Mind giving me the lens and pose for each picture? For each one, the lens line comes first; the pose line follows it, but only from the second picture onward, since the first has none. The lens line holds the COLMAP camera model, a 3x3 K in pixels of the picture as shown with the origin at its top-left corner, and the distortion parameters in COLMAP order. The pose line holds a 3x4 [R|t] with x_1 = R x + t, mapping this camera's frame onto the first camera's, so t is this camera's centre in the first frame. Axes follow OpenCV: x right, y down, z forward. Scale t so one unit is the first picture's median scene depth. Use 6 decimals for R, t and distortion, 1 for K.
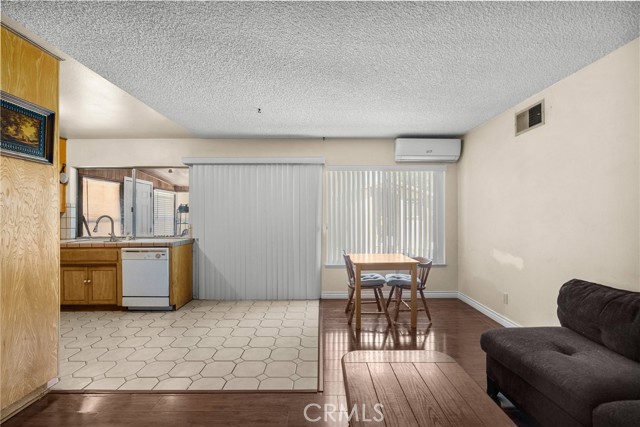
lens RADIAL K [[291.6, 0, 319.2], [0, 291.6, 216.7], [0, 0, 1]] dist [-0.004250, 0.004940]
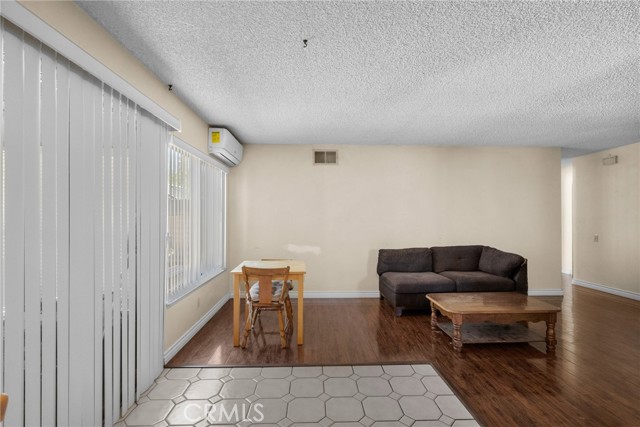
lens RADIAL K [[291.6, 0, 324.9], [0, 291.6, 216.6], [0, 0, 1]] dist [-0.004250, 0.004940]
pose [[-0.042970, 0.000925, 0.999076, -0.588970], [-0.000419, 0.999999, -0.000944, -0.008698], [-0.999076, -0.000459, -0.042970, 0.730716]]
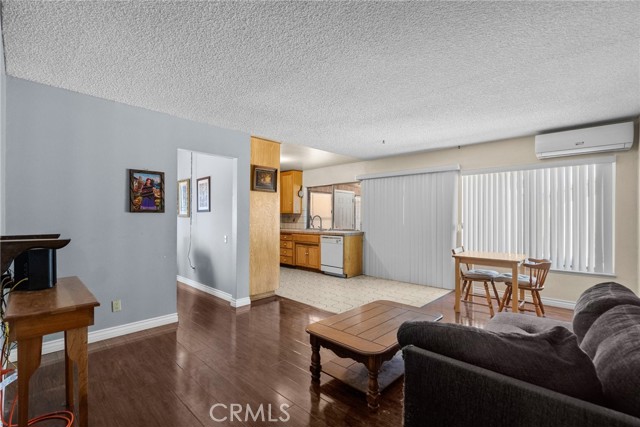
lens RADIAL K [[291.6, 0, 318.3], [0, 291.6, 216.0], [0, 0, 1]] dist [-0.004250, 0.004940]
pose [[0.718507, 0.002979, -0.695514, 0.416982], [-0.005505, 0.999984, -0.001404, 0.001060], [0.695498, 0.004838, 0.718512, -0.179566]]
